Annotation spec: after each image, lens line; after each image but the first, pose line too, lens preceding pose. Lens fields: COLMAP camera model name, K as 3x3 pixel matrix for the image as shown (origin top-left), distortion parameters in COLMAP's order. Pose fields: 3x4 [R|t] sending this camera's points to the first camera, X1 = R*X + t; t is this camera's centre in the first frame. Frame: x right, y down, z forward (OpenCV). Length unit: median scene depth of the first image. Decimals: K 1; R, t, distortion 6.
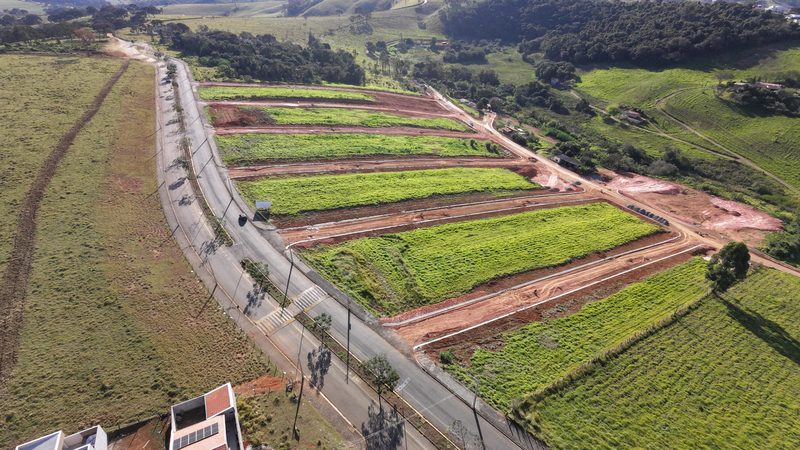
lens RADIAL K [[386.3, 0, 397.1], [0, 386.3, 222.8], [0, 0, 1]] dist [0.002245, 0.000033]
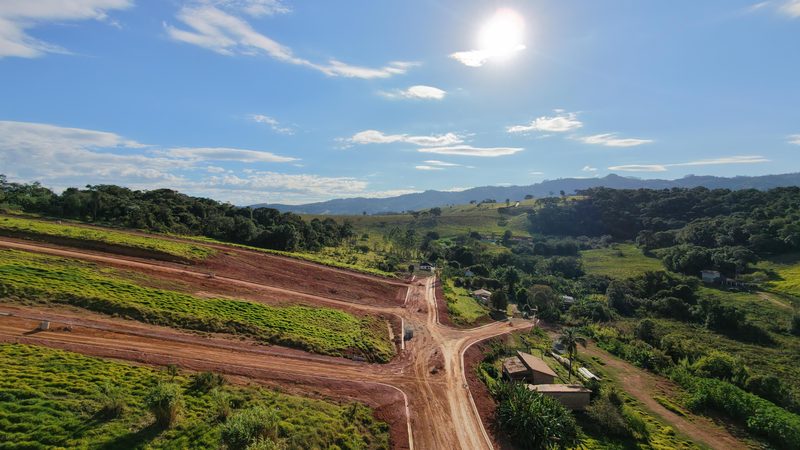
lens RADIAL K [[386.3, 0, 397.1], [0, 386.3, 222.8], [0, 0, 1]] dist [0.002245, 0.000033]
pose [[0.944135, -0.000424, -0.329558, 0.213098], [-0.173363, 0.849815, -0.497755, -0.126485], [0.280274, 0.527081, 0.802267, 0.505657]]
